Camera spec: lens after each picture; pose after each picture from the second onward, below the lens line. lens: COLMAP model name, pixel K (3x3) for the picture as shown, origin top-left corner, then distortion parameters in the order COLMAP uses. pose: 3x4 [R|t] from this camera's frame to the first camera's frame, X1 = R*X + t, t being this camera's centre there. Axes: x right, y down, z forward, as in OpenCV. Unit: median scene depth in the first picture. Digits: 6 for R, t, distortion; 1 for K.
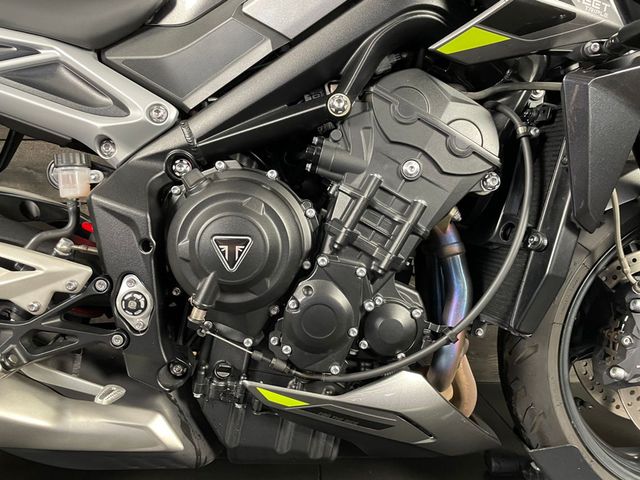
lens RADIAL K [[490.2, 0, 319.5], [0, 490.2, 251.2], [0, 0, 1]] dist [0.041484, -0.004742]
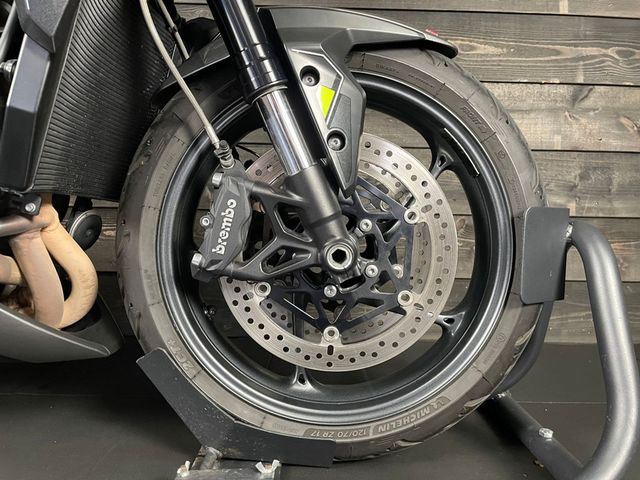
lens RADIAL K [[484.9, 0, 330.2], [0, 484.9, 241.0], [0, 0, 1]] dist [0.097341, -0.121938]
pose [[0.999692, 0.023950, 0.006478, 0.949998], [-0.023804, 0.999481, -0.021716, 0.261069], [-0.006995, 0.021555, 0.999743, 0.184092]]
